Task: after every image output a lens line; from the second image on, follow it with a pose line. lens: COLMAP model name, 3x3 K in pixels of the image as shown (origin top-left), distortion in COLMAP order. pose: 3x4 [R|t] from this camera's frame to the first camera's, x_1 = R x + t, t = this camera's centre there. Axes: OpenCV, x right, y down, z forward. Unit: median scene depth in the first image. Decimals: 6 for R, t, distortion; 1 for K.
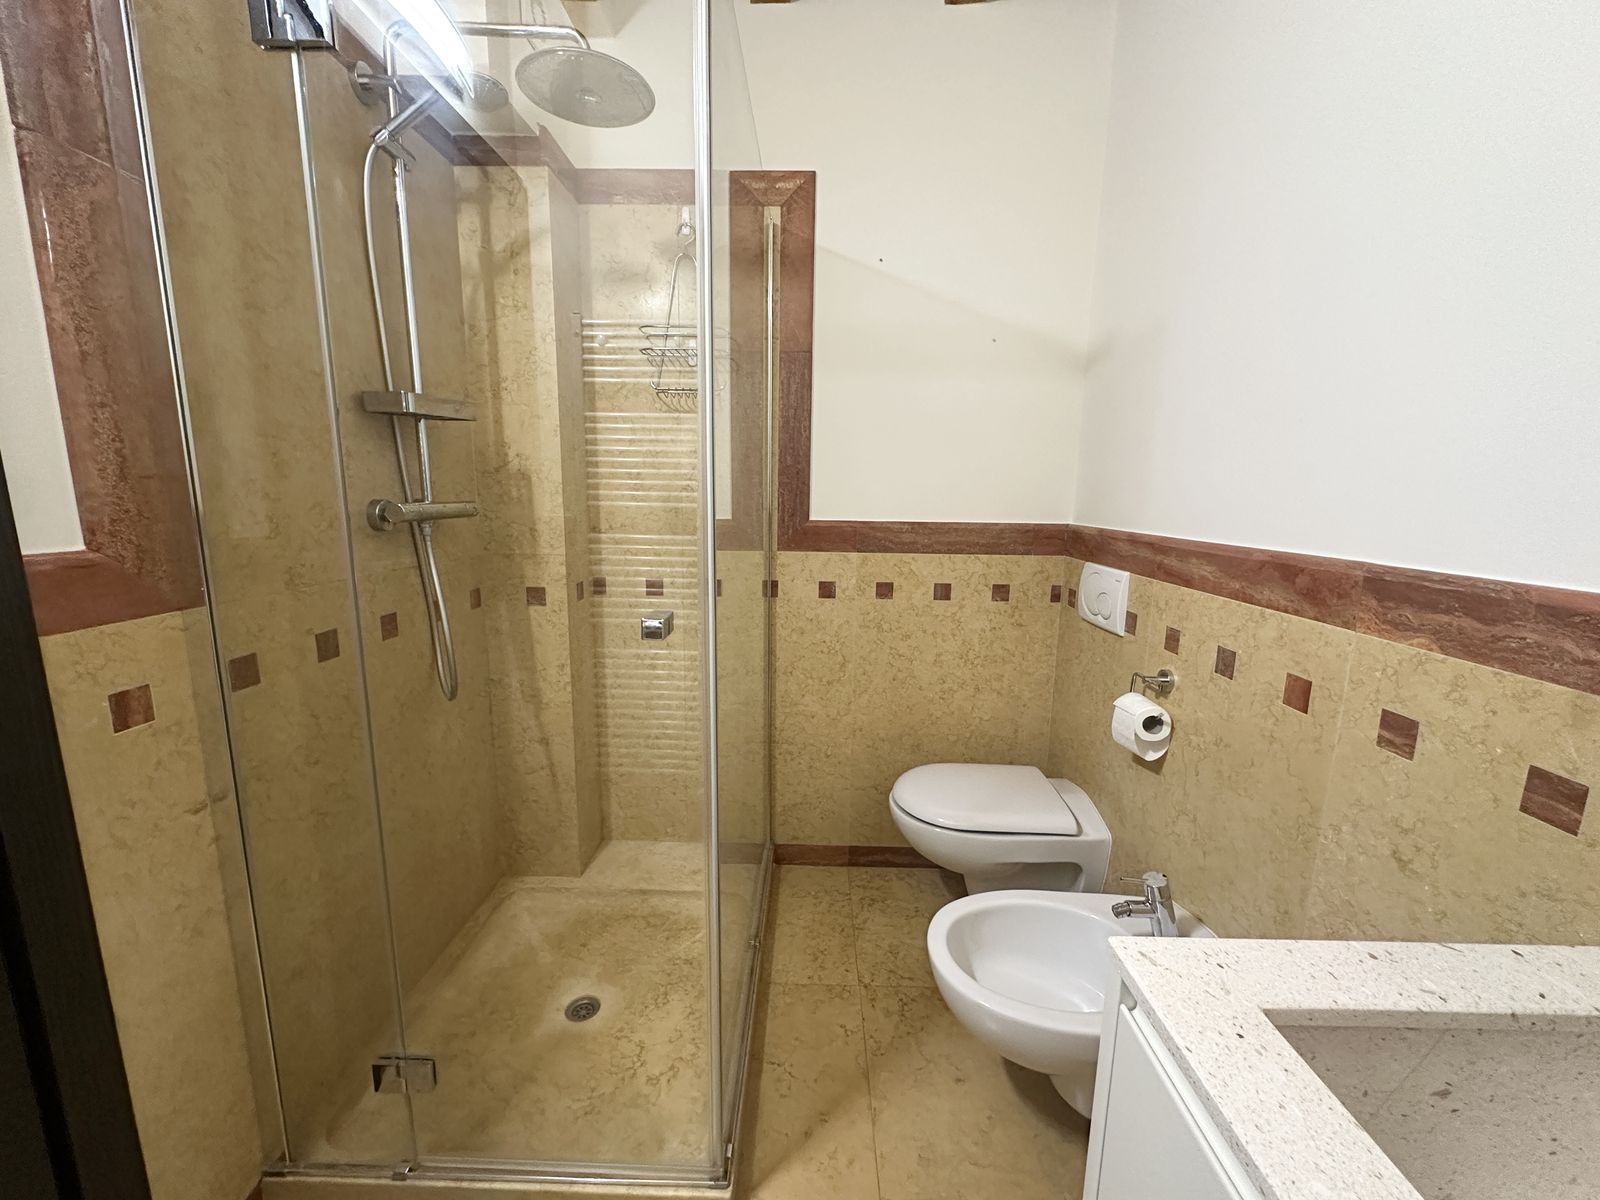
lens RADIAL K [[640.5, 0, 800.0], [0, 640.5, 600.0], [0, 0, 1]] dist [0.001495, 0.000315]
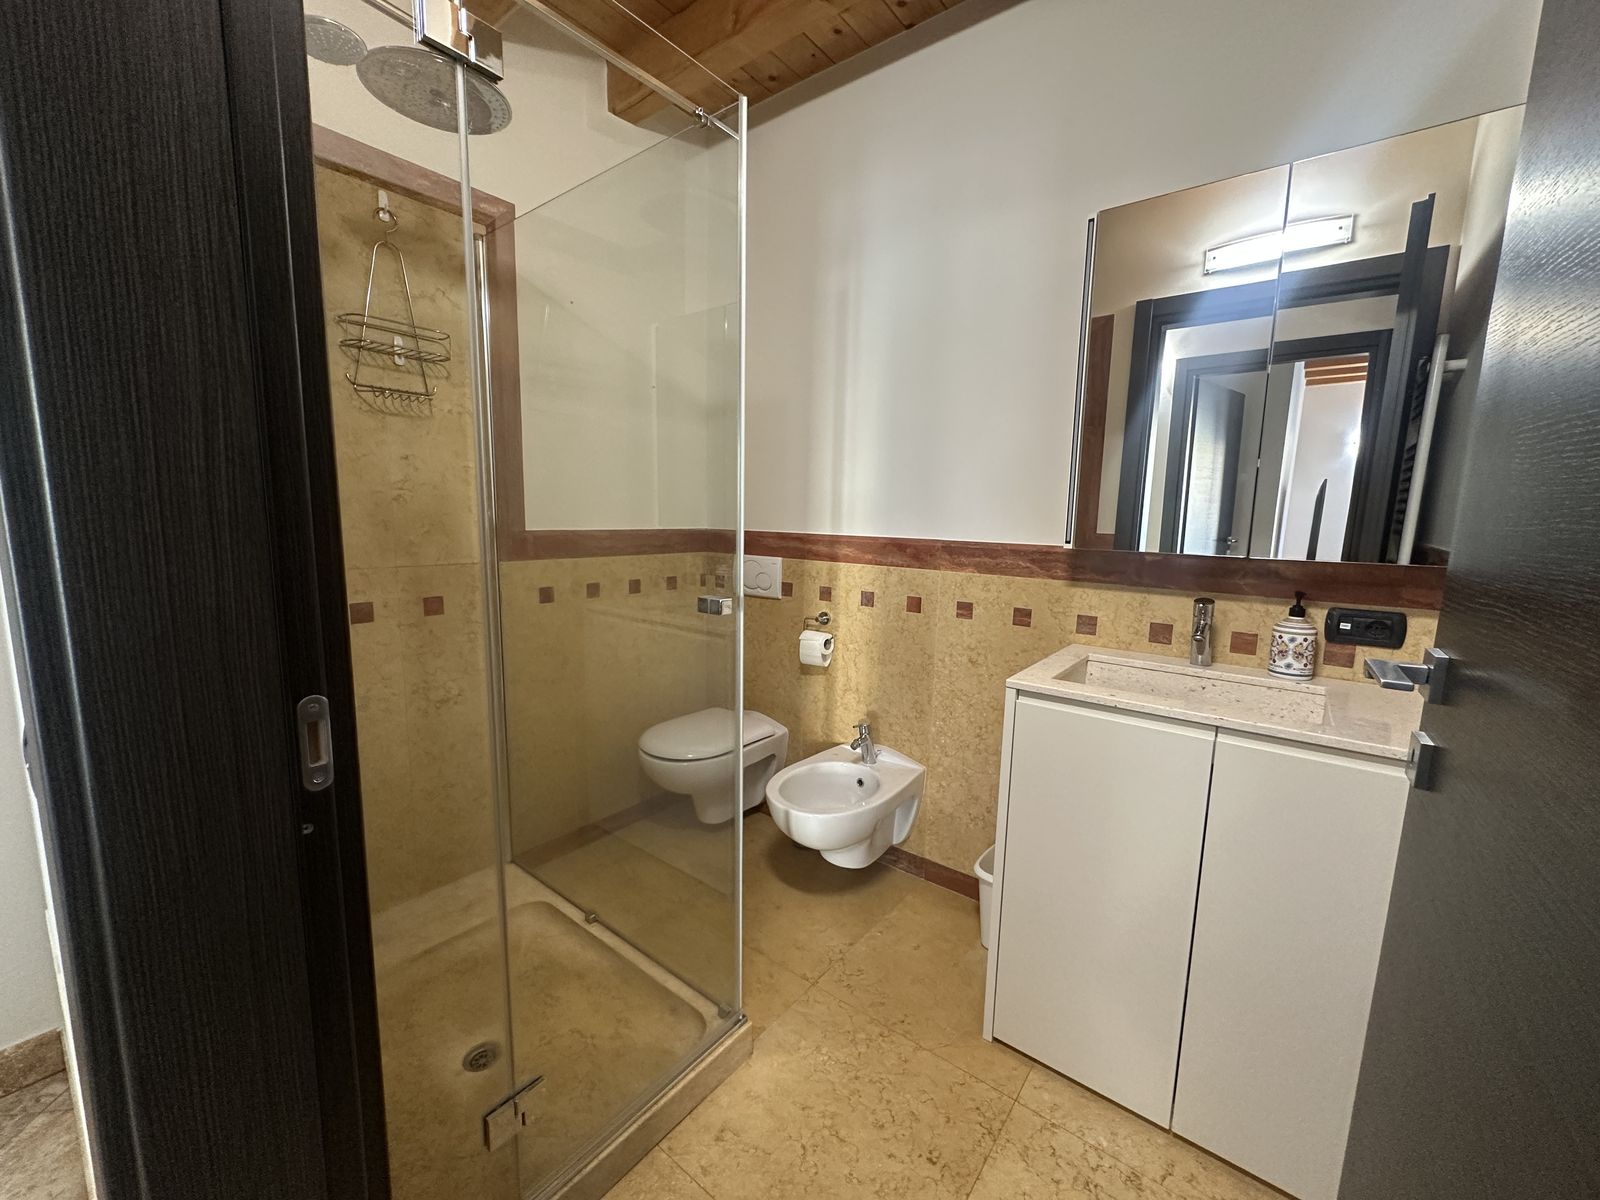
lens RADIAL K [[639.9, 0, 800.0], [0, 639.9, 600.0], [0, 0, 1]] dist [-0.002412, 0.000497]
pose [[0.597272, -0.110543, 0.794384, -0.725033], [0.122634, 0.991397, 0.045754, -0.006460], [-0.792607, 0.070091, 0.605690, 0.025304]]
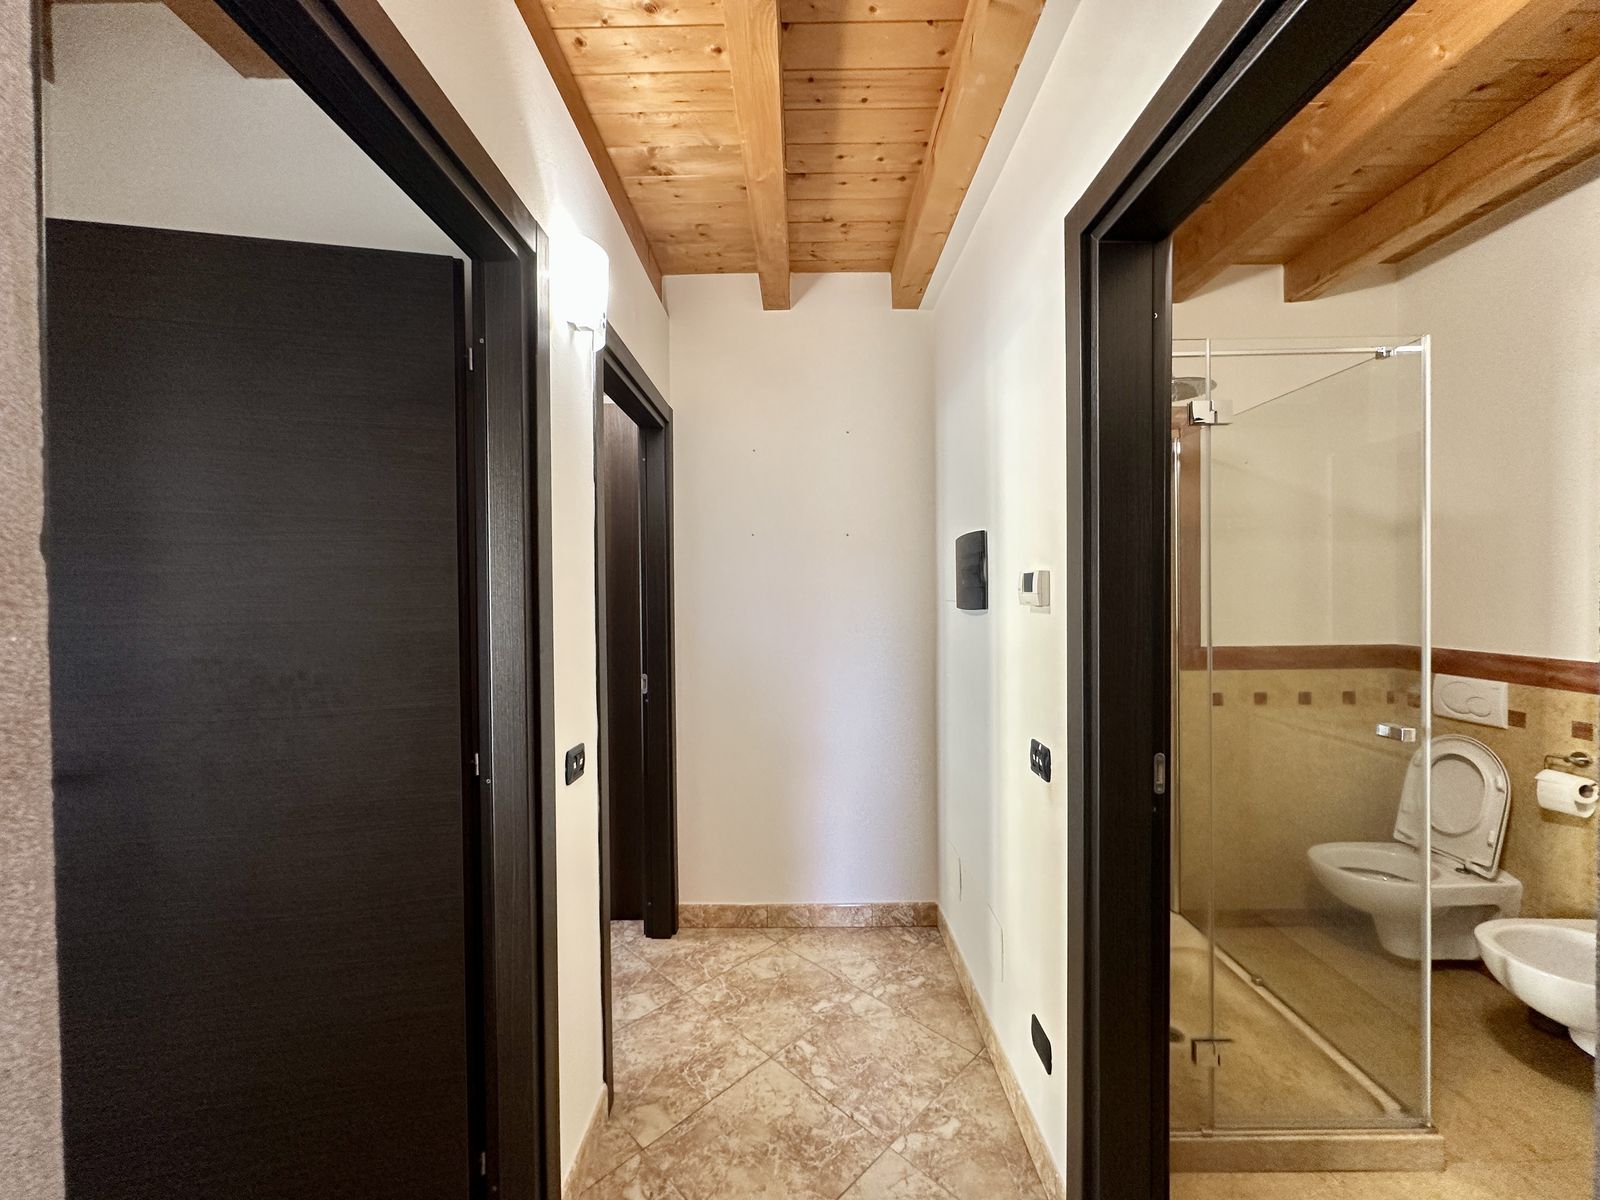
lens RADIAL K [[642.7, 0, 800.0], [0, 642.7, 600.0], [0, 0, 1]] dist [0.001010, 0.000324]
pose [[0.999291, -0.026184, 0.027047, -1.091476], [0.029993, 0.987972, -0.151696, -0.055568], [-0.022750, 0.152400, 0.988057, -0.397010]]
